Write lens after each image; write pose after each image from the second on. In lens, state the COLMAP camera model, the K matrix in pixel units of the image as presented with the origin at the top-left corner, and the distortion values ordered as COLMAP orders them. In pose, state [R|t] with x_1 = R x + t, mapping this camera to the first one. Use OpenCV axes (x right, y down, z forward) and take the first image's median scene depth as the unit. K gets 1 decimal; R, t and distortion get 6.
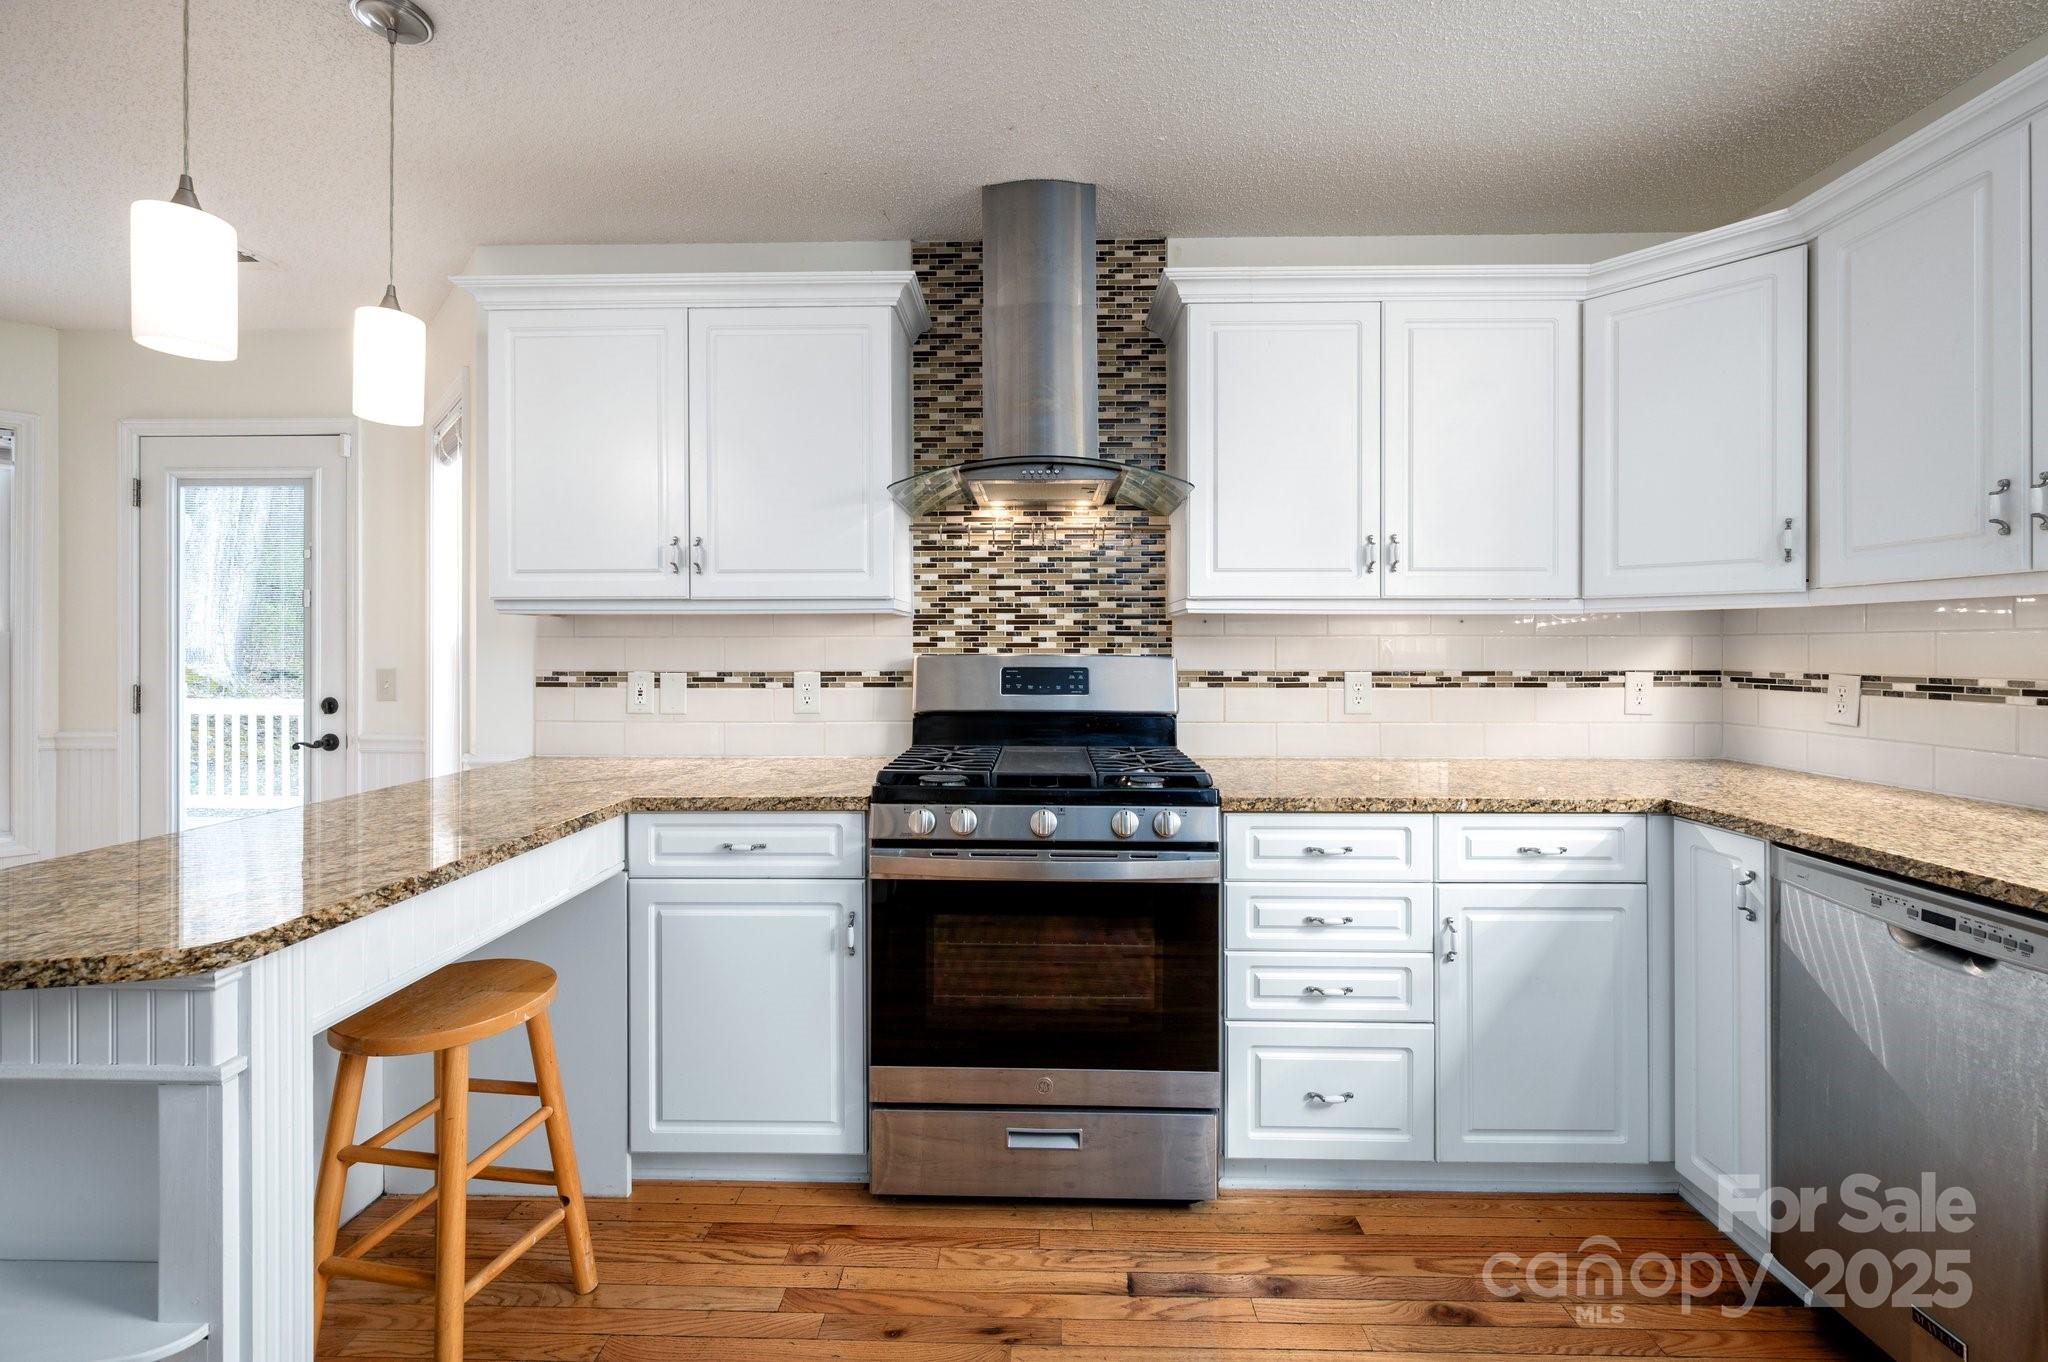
lens RADIAL K [[817.3, 0, 1020.3], [0, 817.3, 647.1], [0, 0, 1]] dist [-0.001323, -0.000110]
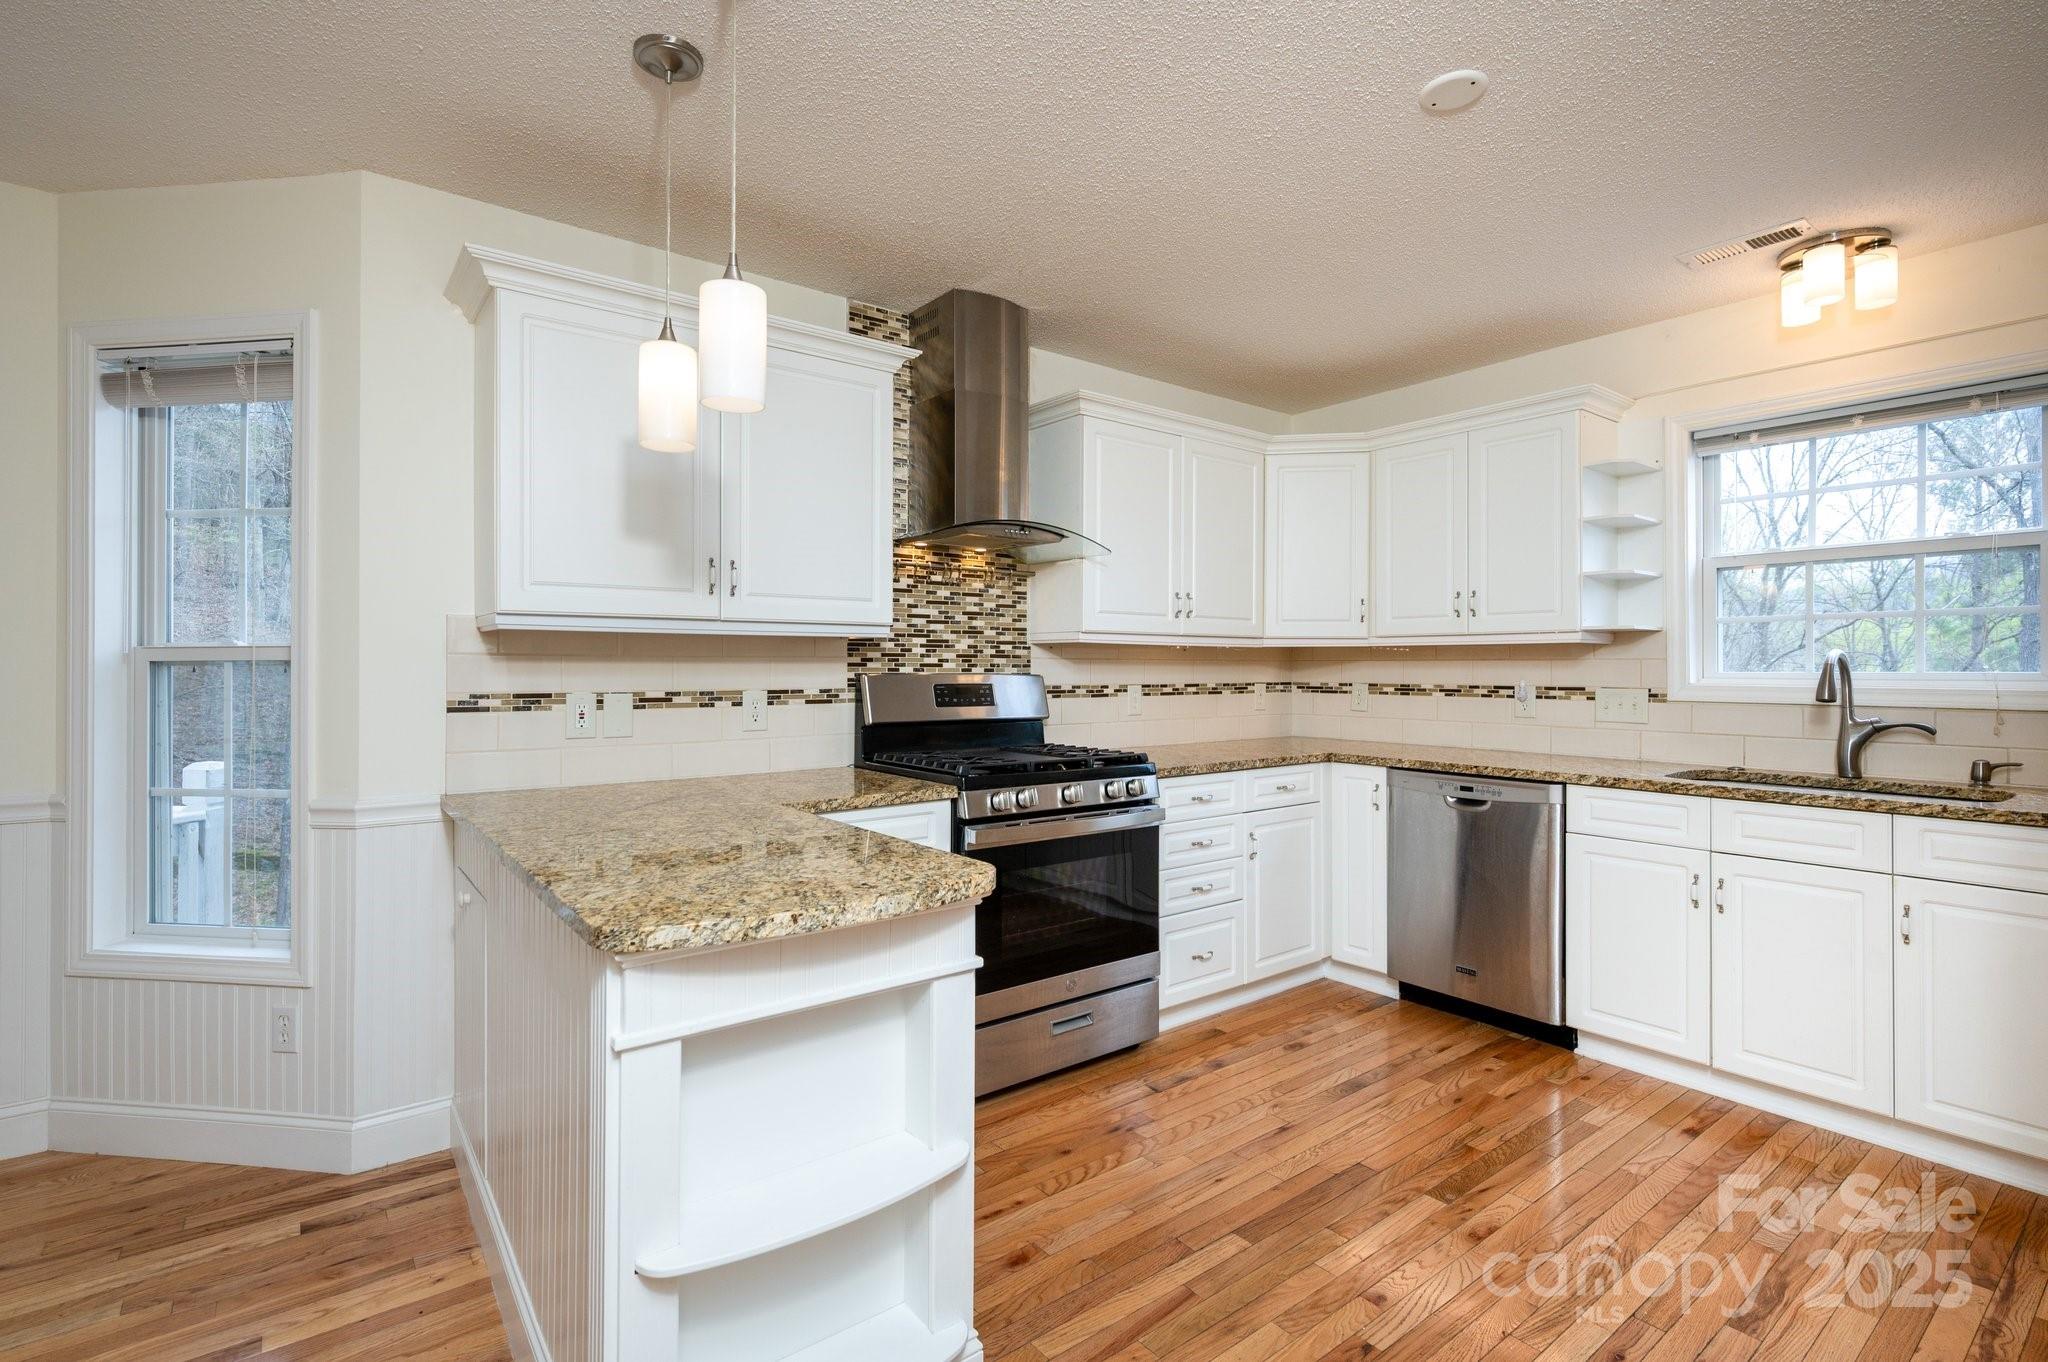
lens RADIAL K [[951.6, 0, 1005.9], [0, 951.6, 663.9], [0, 0, 1]] dist [0.000500, -0.000046]
pose [[0.782949, 0.003971, 0.622073, -0.789893], [-0.002747, 0.999992, -0.002925, -0.000905], [-0.622079, 0.000581, 0.782954, -0.142414]]
